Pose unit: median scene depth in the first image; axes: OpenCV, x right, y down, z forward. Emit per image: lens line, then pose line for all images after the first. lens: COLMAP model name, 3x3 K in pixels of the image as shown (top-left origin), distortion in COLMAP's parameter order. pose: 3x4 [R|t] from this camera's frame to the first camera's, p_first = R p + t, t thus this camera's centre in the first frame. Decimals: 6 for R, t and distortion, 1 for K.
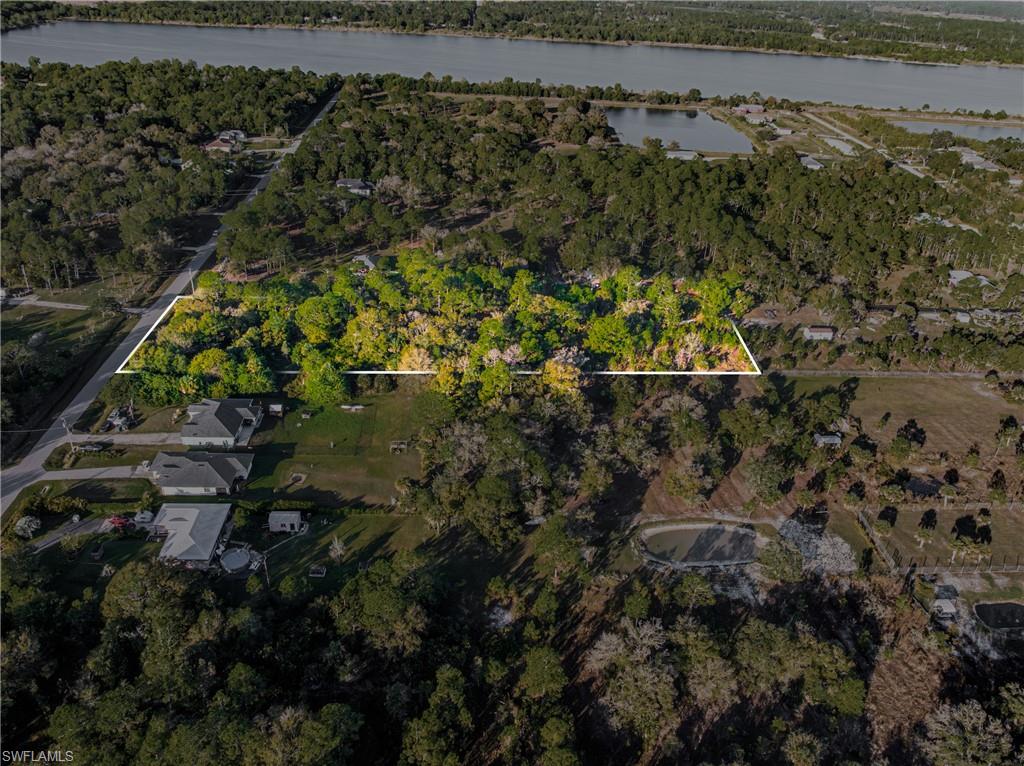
lens RADIAL K [[733.2, 0, 509.4], [0, 733.2, 382.0], [0, 0, 1]] dist [-0.048834, 0.012289]
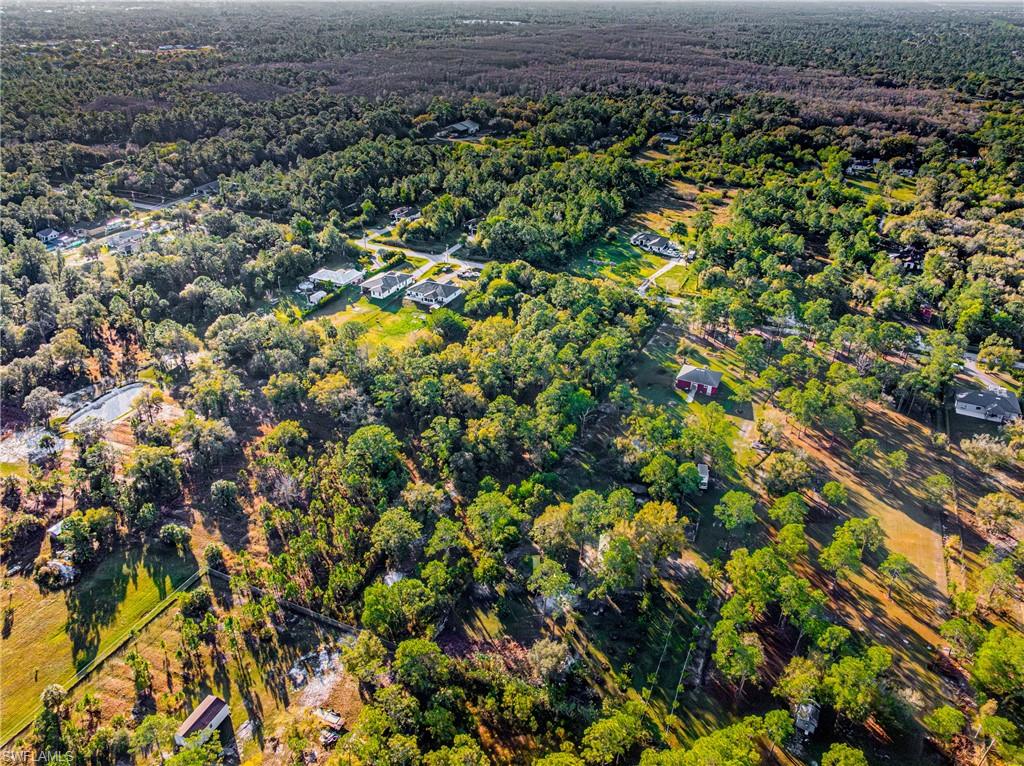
lens RADIAL K [[718.8, 0, 515.1], [0, 718.8, 384.2], [0, 0, 1]] dist [-0.040545, 0.003838]
pose [[-0.490397, 0.364827, -0.791462, 0.790888], [-0.485191, 0.640111, 0.595690, -0.804797], [0.723948, 0.676135, -0.136898, 1.444743]]
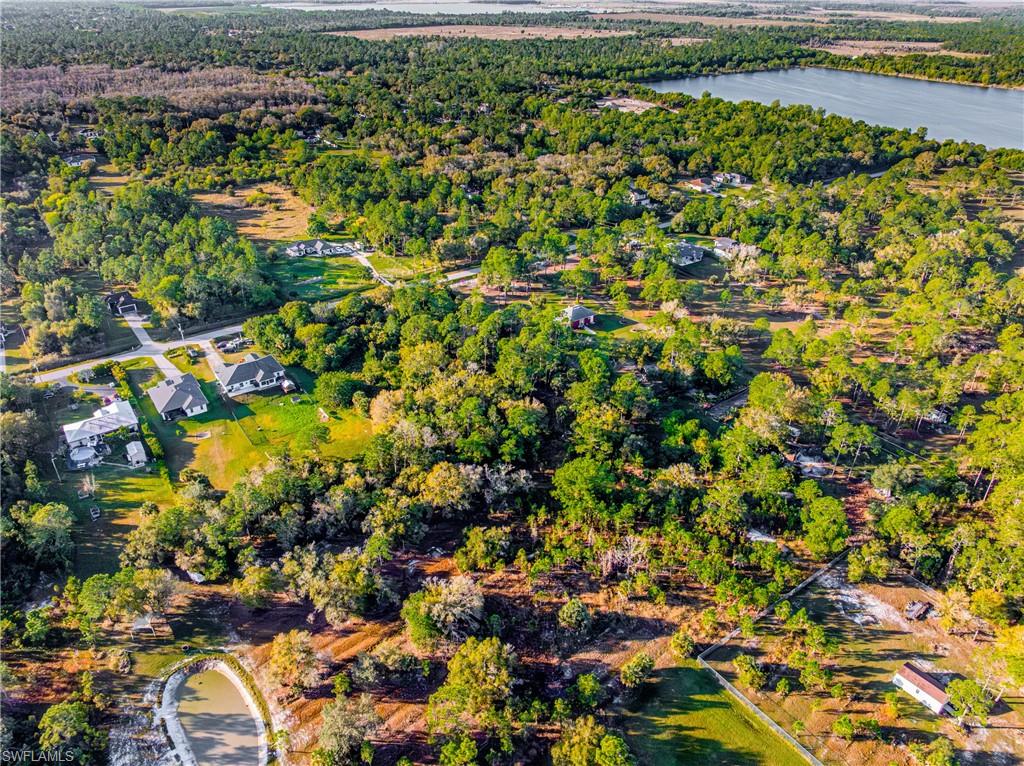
lens RADIAL K [[733.2, 0, 509.4], [0, 733.2, 382.0], [0, 0, 1]] dist [-0.048834, 0.012289]
pose [[0.507847, 0.365270, -0.780173, 0.761966], [-0.413235, 0.897947, 0.151419, -0.294165], [0.755863, 0.245497, 0.606962, 0.585842]]
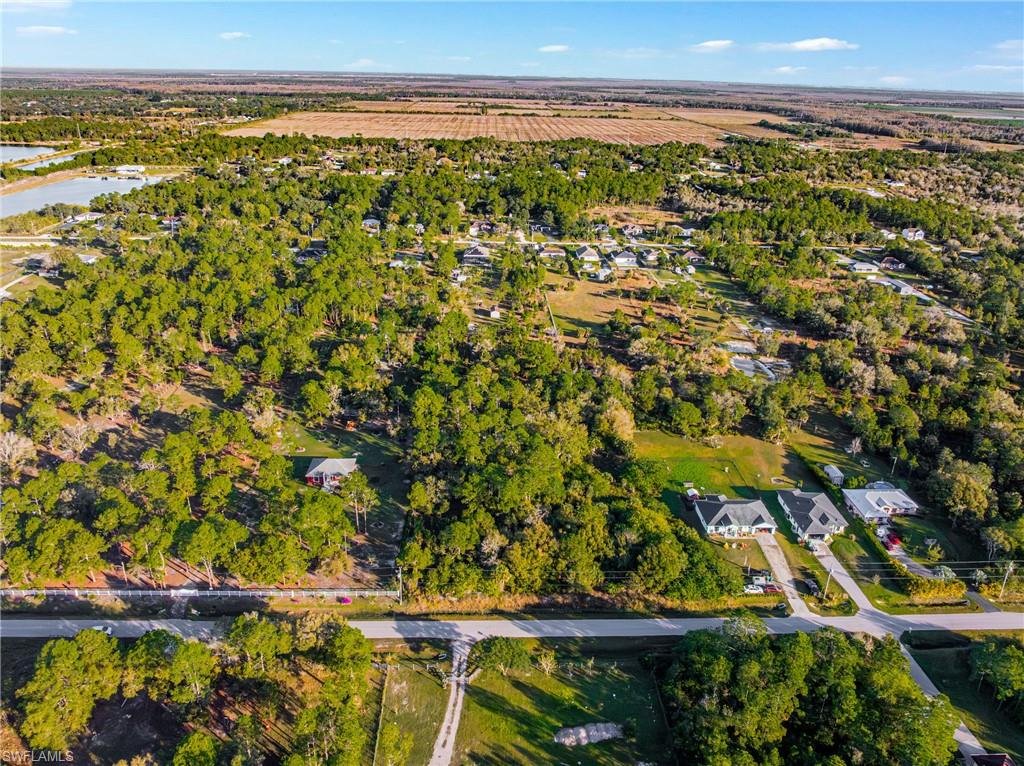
lens RADIAL K [[733.2, 0, 509.4], [0, 733.2, 382.0], [0, 0, 1]] dist [-0.048834, 0.012289]
pose [[0.050235, -0.429518, 0.901660, -1.226801], [0.494138, 0.795247, 0.351297, -0.599118], [-0.867931, 0.427897, 0.252191, 0.918805]]
